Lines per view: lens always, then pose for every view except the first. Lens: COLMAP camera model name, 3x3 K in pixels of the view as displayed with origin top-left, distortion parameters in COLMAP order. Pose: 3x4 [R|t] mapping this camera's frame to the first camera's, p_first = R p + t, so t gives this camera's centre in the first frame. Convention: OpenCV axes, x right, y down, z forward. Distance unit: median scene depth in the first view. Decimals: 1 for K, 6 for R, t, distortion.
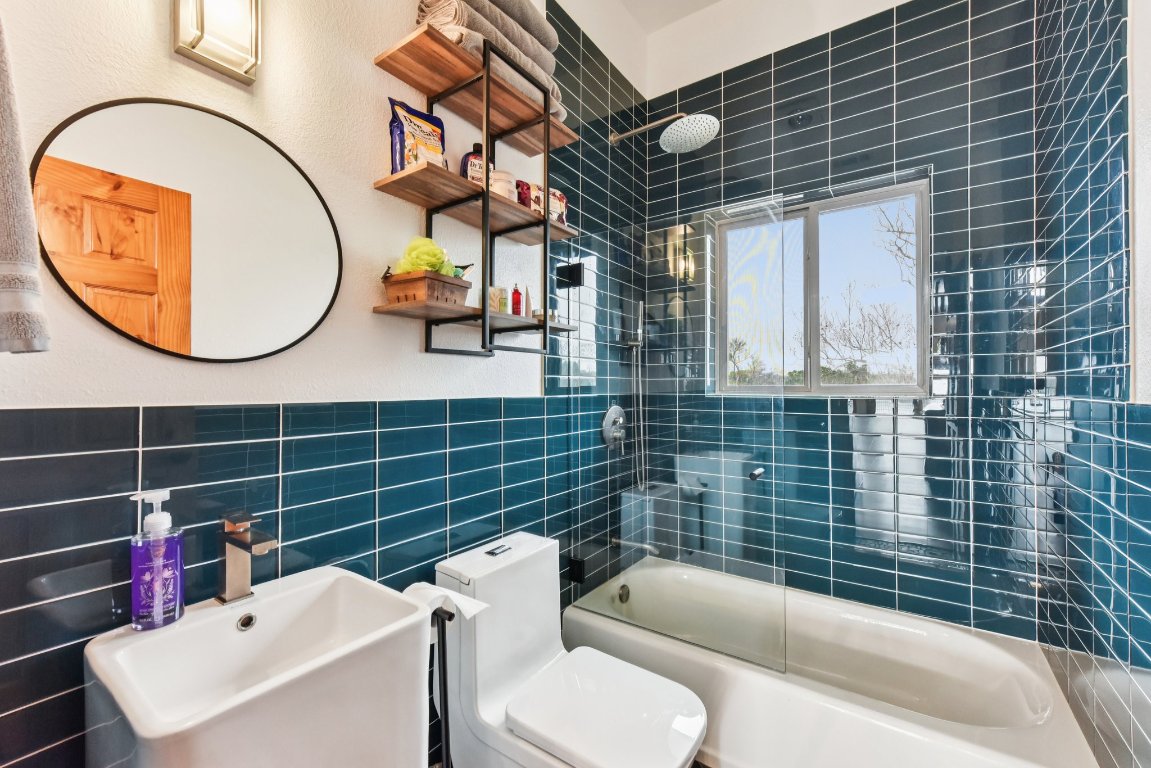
lens RADIAL K [[475.9, 0, 587.5], [0, 475.9, 386.5], [0, 0, 1]] dist [-0.000971, 0.000377]
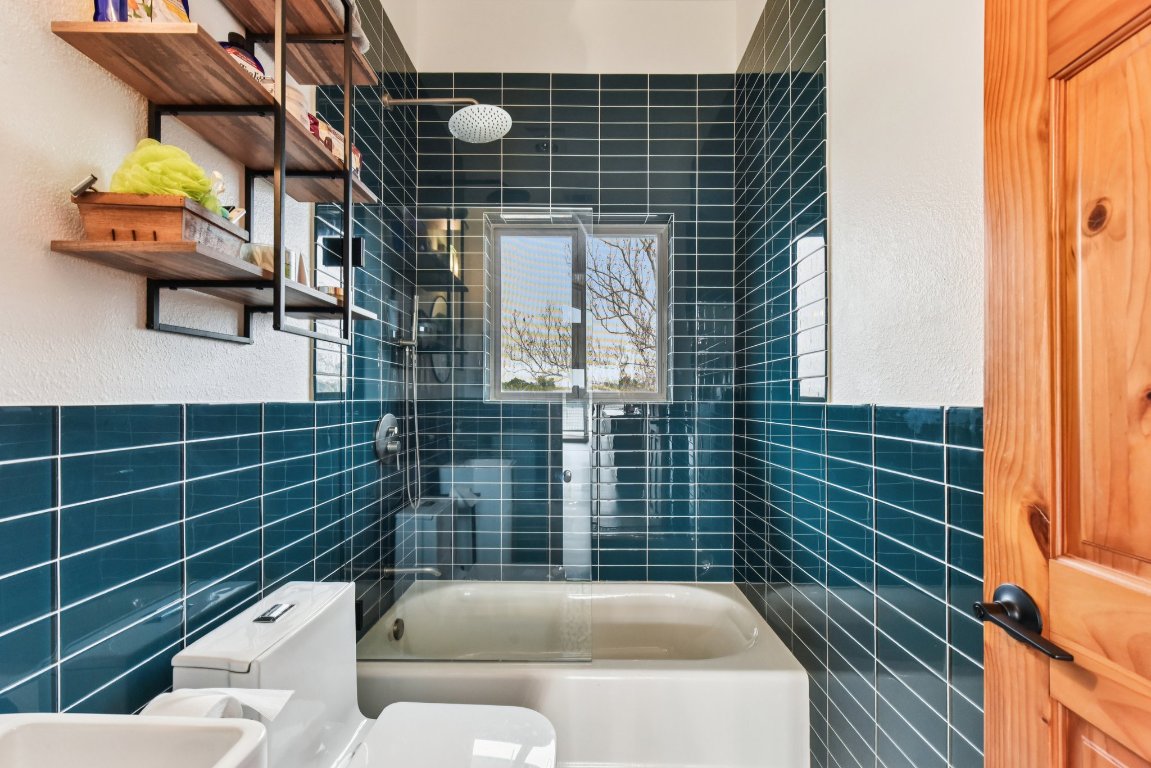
lens RADIAL K [[475.9, 0, 581.6], [0, 475.9, 399.9], [0, 0, 1]] dist [-0.000971, 0.000377]
pose [[0.824693, 0.002917, 0.565573, -0.173673], [-0.006649, 0.999968, 0.004537, 0.012415], [-0.565542, -0.007502, 0.824685, 0.118821]]
